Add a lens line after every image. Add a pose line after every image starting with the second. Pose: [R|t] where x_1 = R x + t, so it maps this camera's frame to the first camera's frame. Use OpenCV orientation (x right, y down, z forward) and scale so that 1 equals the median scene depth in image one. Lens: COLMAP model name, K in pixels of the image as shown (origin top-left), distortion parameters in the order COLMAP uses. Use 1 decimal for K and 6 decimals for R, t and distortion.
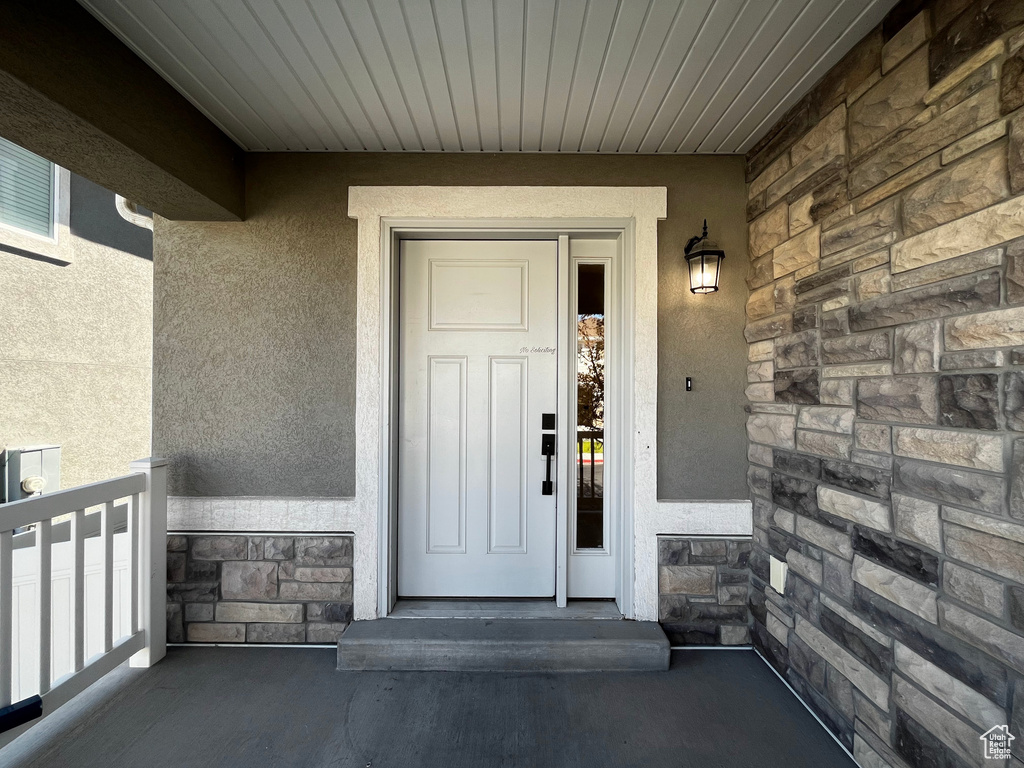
lens RADIAL K [[415.7, 0, 513.6], [0, 415.7, 388.3], [0, 0, 1]] dist [0.002912, 0.000001]
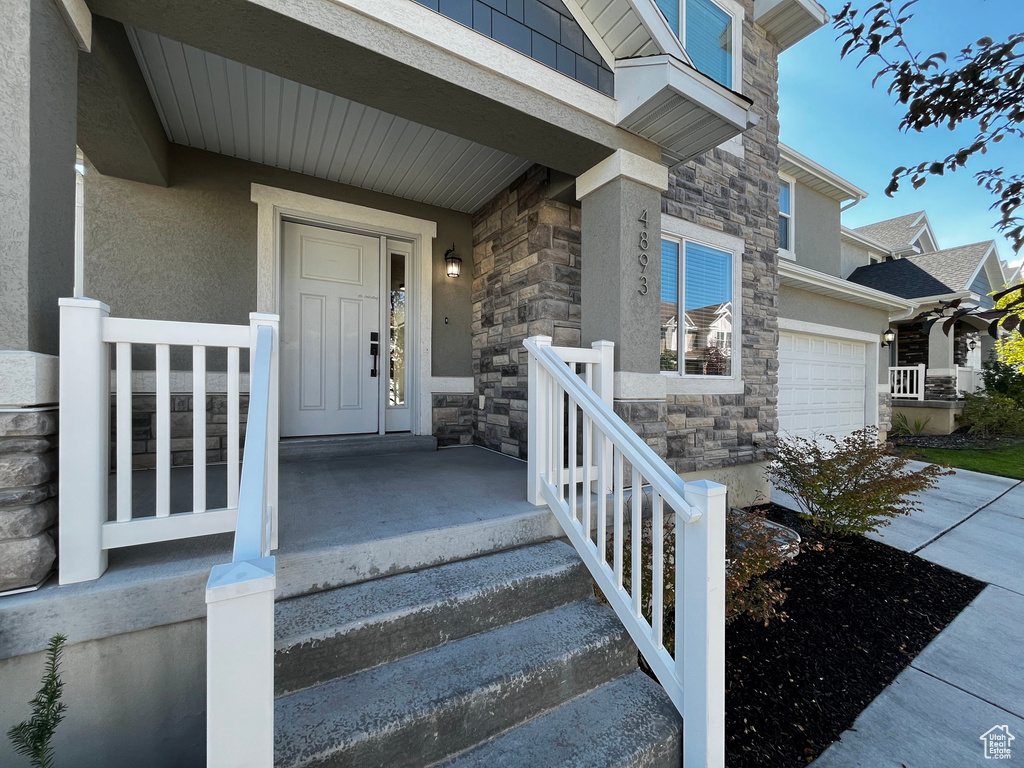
lens RADIAL K [[415.7, 0, 513.6], [0, 415.7, 388.3], [0, 0, 1]] dist [0.002912, 0.000001]
pose [[0.858404, -0.001303, 0.512973, -0.363567], [-0.004695, 0.999935, 0.010397, 0.313832], [-0.512953, -0.011333, 0.858342, -0.978113]]
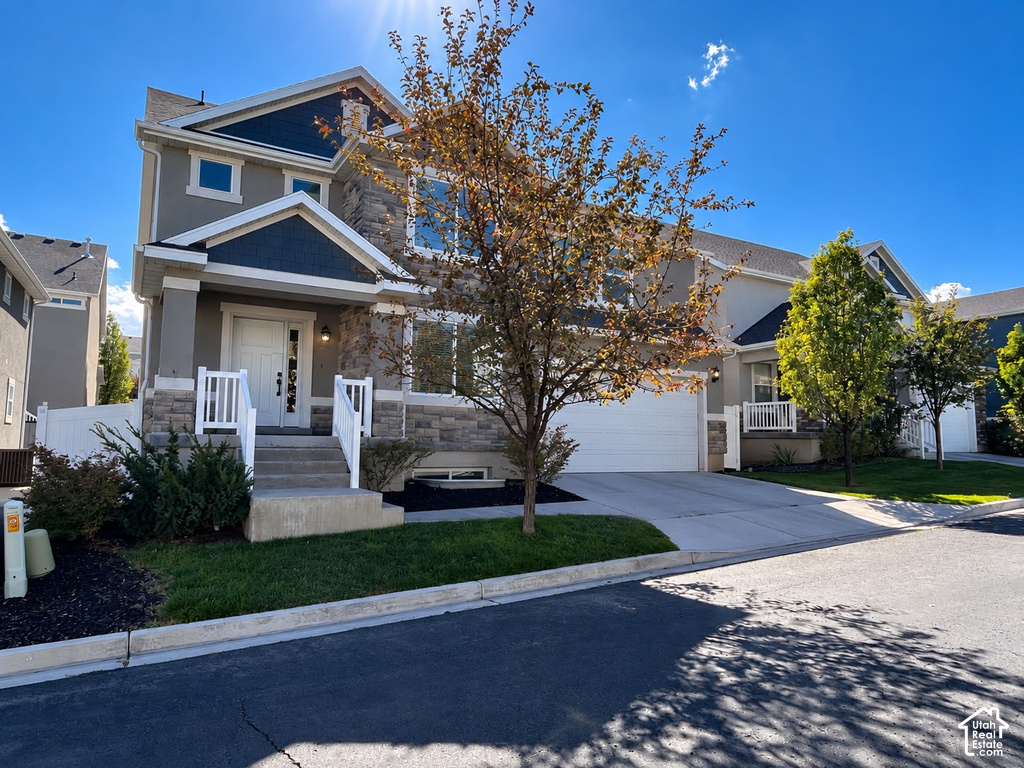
lens RADIAL K [[588.8, 0, 512.0], [0, 588.8, 384.0], [0, 0, 1]] dist [0.046349, -0.045482]
pose [[0.845955, 0.052255, 0.530688, -0.964314], [-0.007266, 0.996224, -0.086513, 0.620429], [-0.533205, 0.069330, 0.843140, -4.507989]]
